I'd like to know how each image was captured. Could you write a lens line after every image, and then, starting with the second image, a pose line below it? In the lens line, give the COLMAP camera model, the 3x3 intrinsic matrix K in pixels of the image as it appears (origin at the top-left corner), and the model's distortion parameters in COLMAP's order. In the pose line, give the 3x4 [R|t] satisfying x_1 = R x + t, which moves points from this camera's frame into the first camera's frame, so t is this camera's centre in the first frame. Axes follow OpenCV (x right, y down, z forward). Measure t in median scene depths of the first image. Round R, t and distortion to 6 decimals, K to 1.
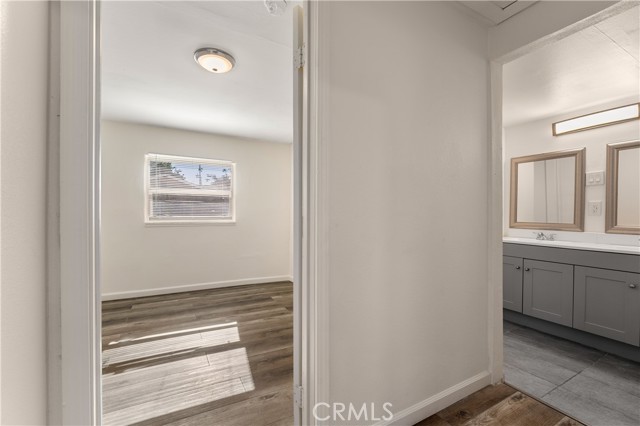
lens RADIAL K [[276.6, 0, 320.0], [0, 276.6, 213.0], [0, 0, 1]] dist [-0.002002, -0.000349]
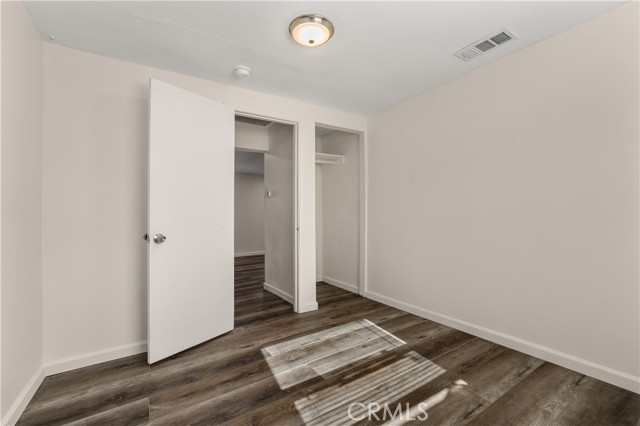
lens RADIAL K [[276.6, 0, 320.0], [0, 276.6, 213.0], [0, 0, 1]] dist [-0.002002, -0.000349]
pose [[-0.996751, 0.007834, -0.080161, -0.216021], [0.009058, 0.999848, -0.014913, 0.014888], [0.080032, -0.015590, -0.996670, 1.177278]]
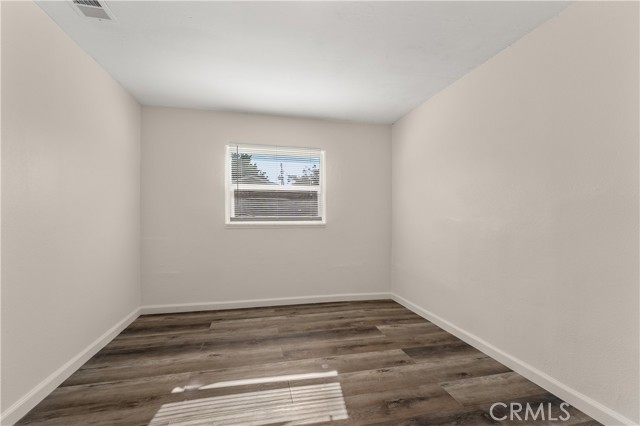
lens RADIAL K [[276.6, 0, 320.0], [0, 276.6, 213.0], [0, 0, 1]] dist [-0.002002, -0.000349]
pose [[0.963124, -0.001733, -0.269053, -0.130915], [0.001693, 0.999998, -0.000380, 0.002674], [0.269053, -0.000090, 0.963125, 0.270393]]
